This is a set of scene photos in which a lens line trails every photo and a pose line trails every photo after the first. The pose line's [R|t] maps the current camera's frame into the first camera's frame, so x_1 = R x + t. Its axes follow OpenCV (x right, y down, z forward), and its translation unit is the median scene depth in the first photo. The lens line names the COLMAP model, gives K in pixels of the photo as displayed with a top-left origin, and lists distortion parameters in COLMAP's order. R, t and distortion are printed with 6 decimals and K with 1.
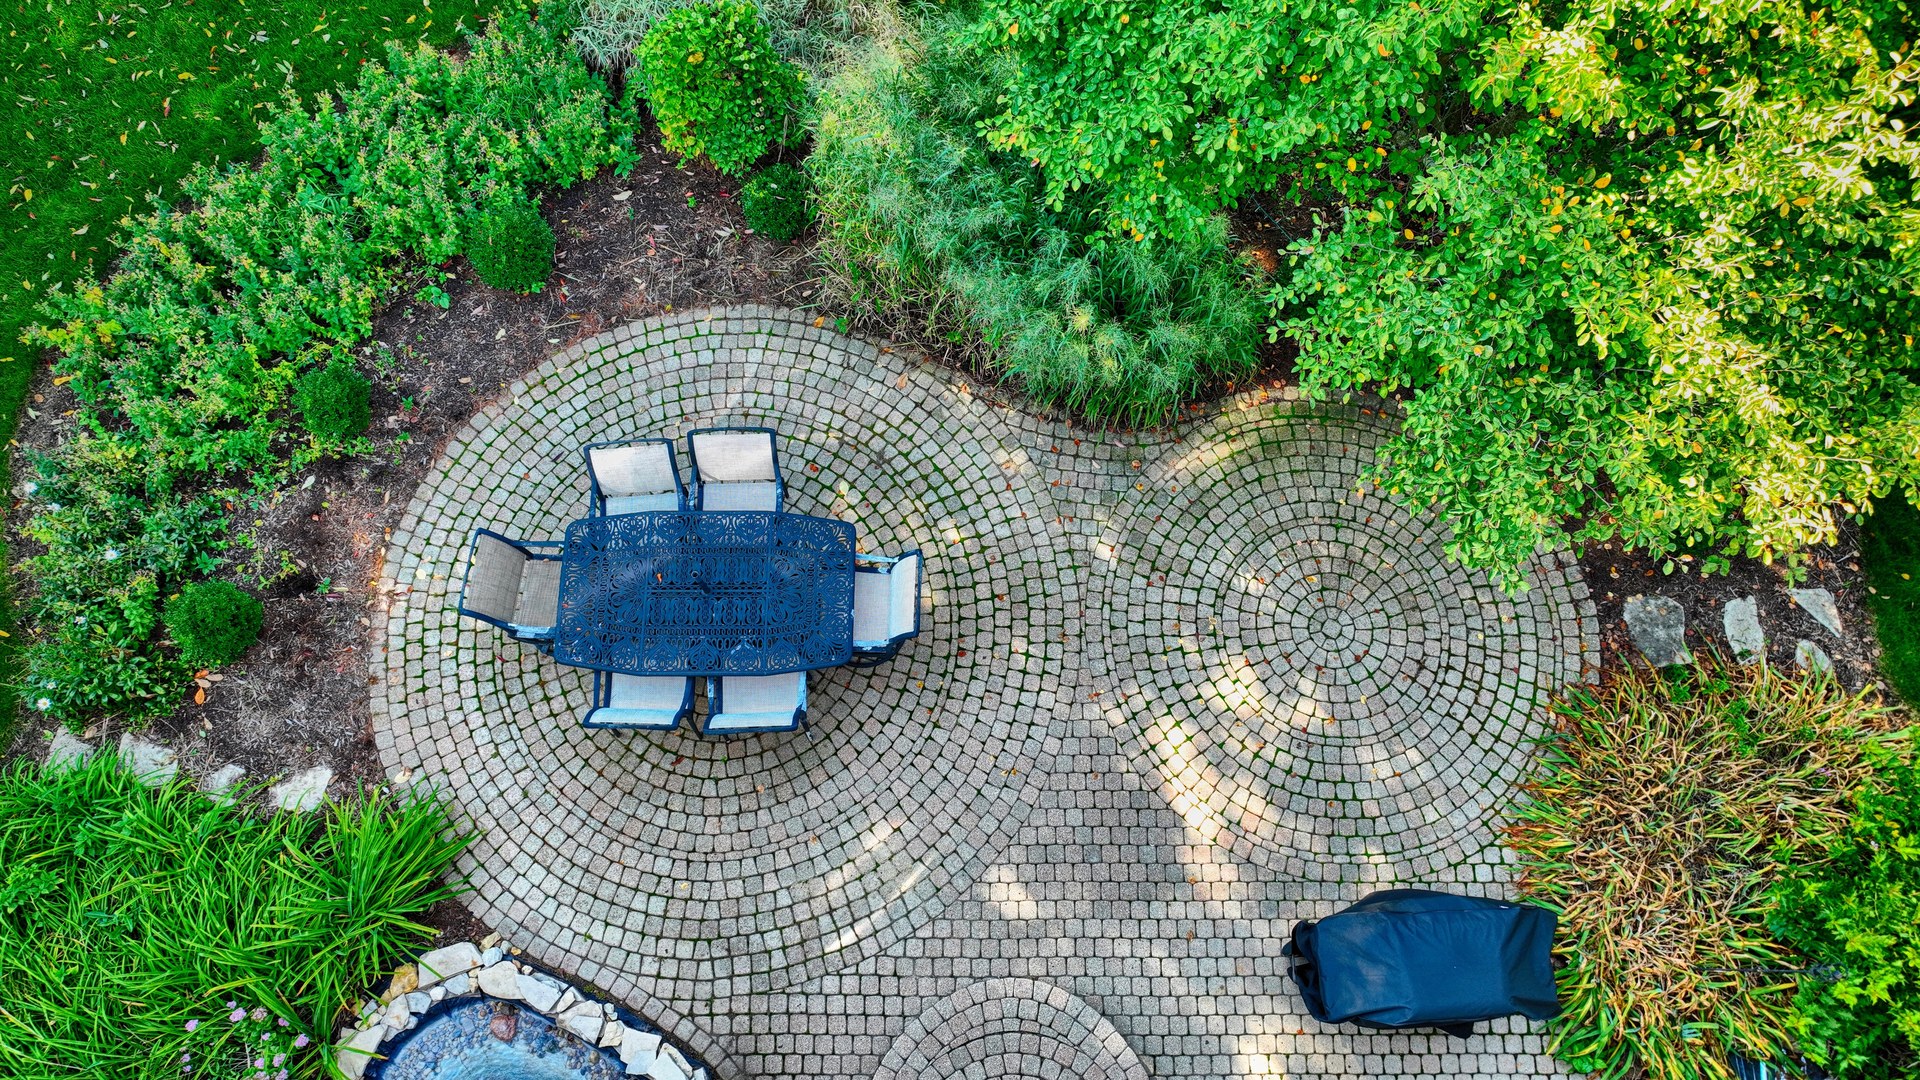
lens RADIAL K [[1435.6, 0, 960.0], [0, 1435.6, 540.0], [0, 0, 1]] dist [0.003830, 0.001949]
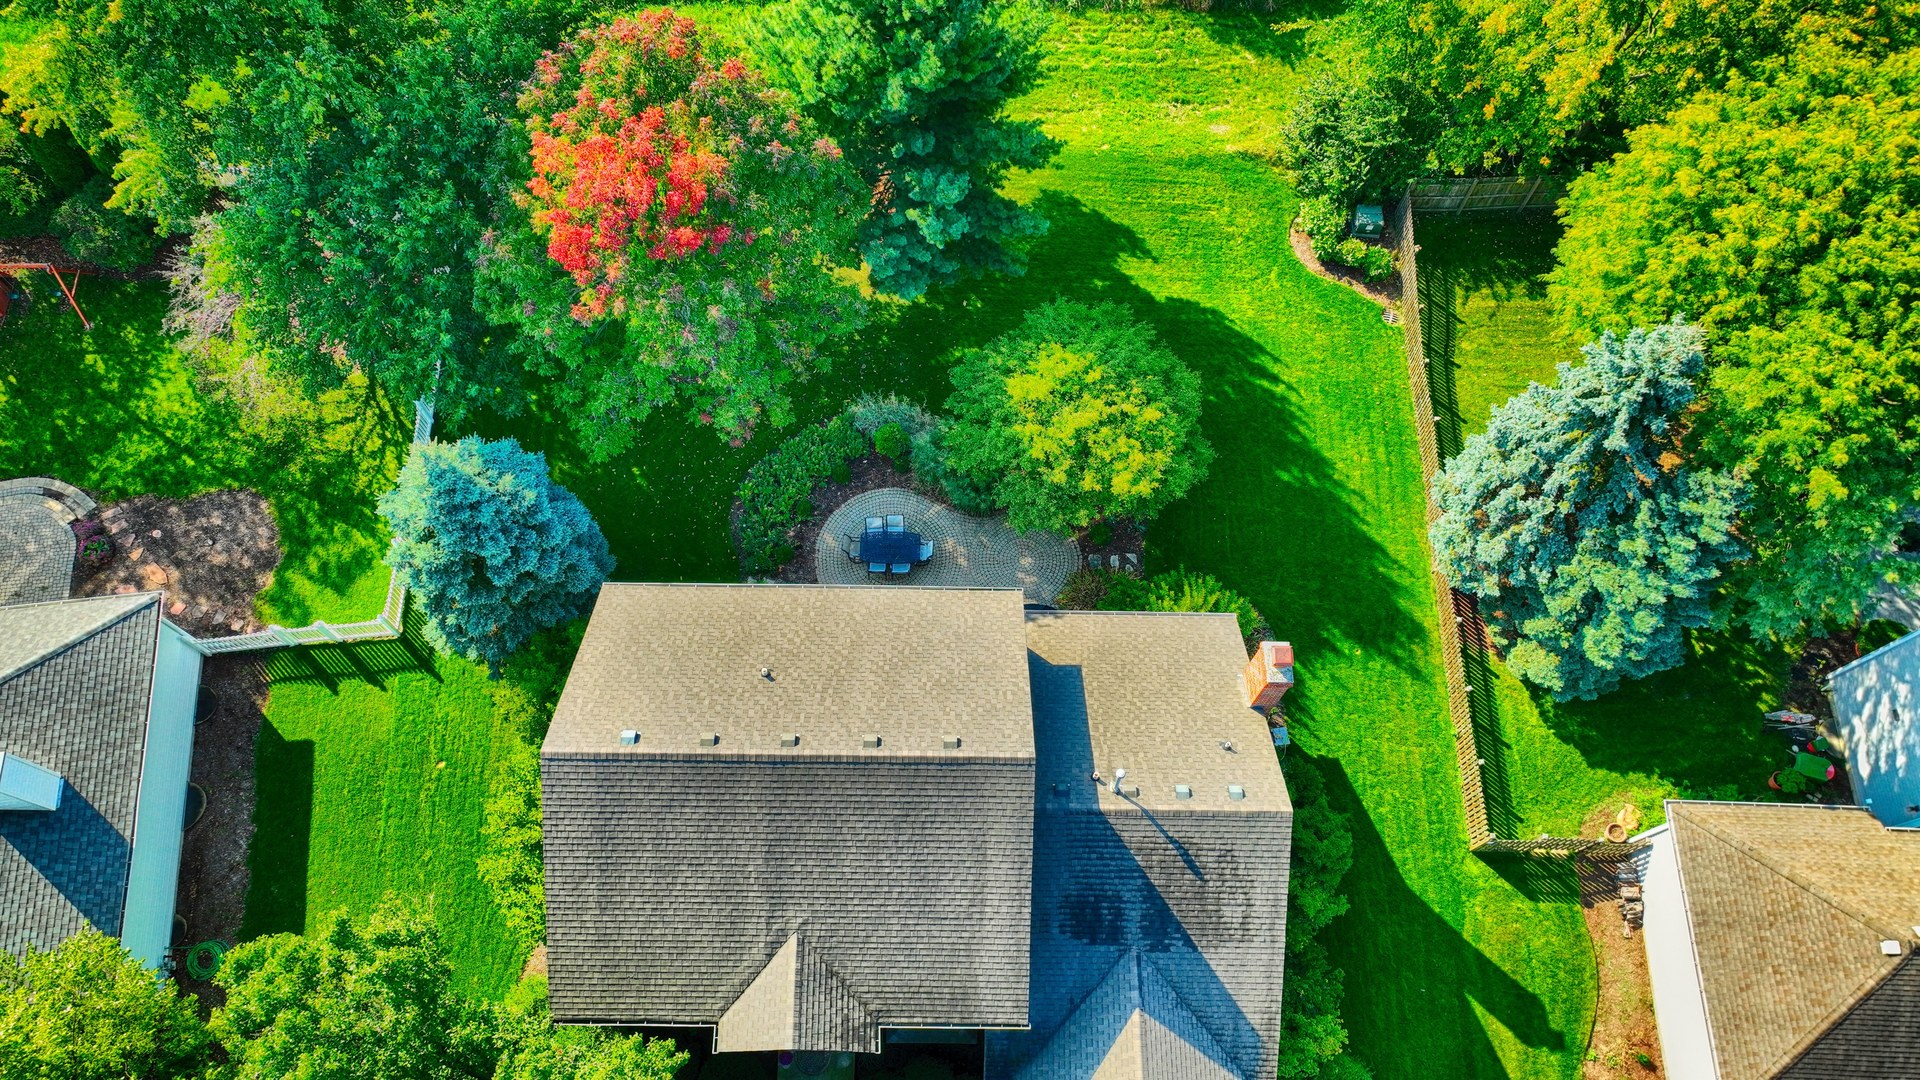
lens RADIAL K [[1435.6, 0, 960.0], [0, 1435.6, 540.0], [0, 0, 1]] dist [0.003830, 0.001949]
pose [[0.999801, 0.013451, -0.014715, 0.121381], [-0.014916, 0.994423, -0.104405, 0.479077], [0.013229, 0.104604, 0.994426, -3.559191]]
